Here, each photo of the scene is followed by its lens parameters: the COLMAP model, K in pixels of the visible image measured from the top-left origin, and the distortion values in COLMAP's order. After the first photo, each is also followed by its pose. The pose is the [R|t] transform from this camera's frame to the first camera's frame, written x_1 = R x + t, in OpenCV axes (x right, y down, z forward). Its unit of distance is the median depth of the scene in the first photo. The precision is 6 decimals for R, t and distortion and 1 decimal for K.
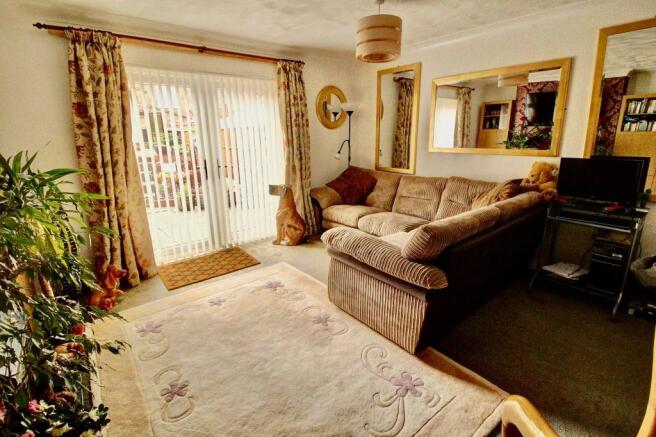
lens RADIAL K [[307.3, 0, 331.7], [0, 307.3, 213.5], [0, 0, 1]] dist [-0.000882, -0.012957]
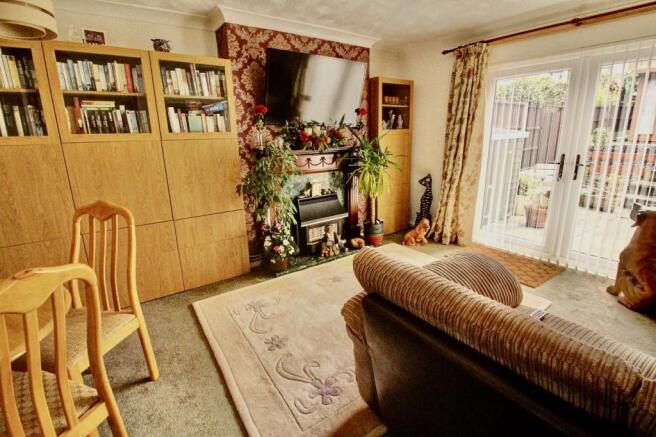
lens RADIAL K [[307.3, 0, 331.7], [0, 307.3, 213.5], [0, 0, 1]] dist [-0.000882, -0.012957]
pose [[-0.094896, 0.263296, -0.960036, 0.497444], [-0.235153, 0.931167, 0.278623, -0.107426], [0.967315, 0.252195, -0.026449, 0.445874]]
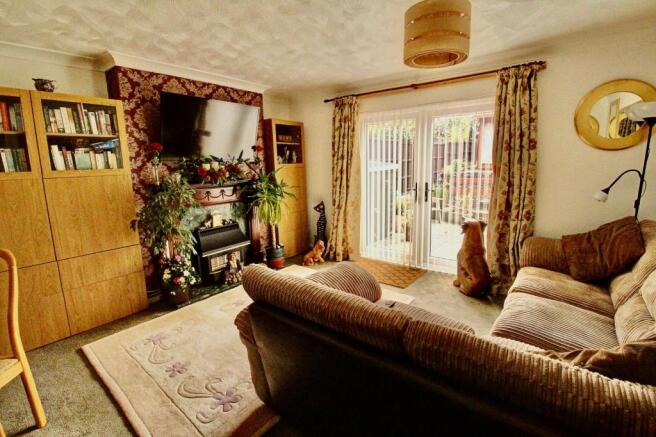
lens RADIAL K [[304.2, 0, 333.1], [0, 304.2, 211.5], [0, 0, 1]] dist [-0.000401, -0.014090]
pose [[0.198592, 0.167072, -0.965737, 0.597193], [-0.232908, 0.965181, 0.119081, -0.134370], [0.952006, 0.201279, 0.230589, 0.481434]]
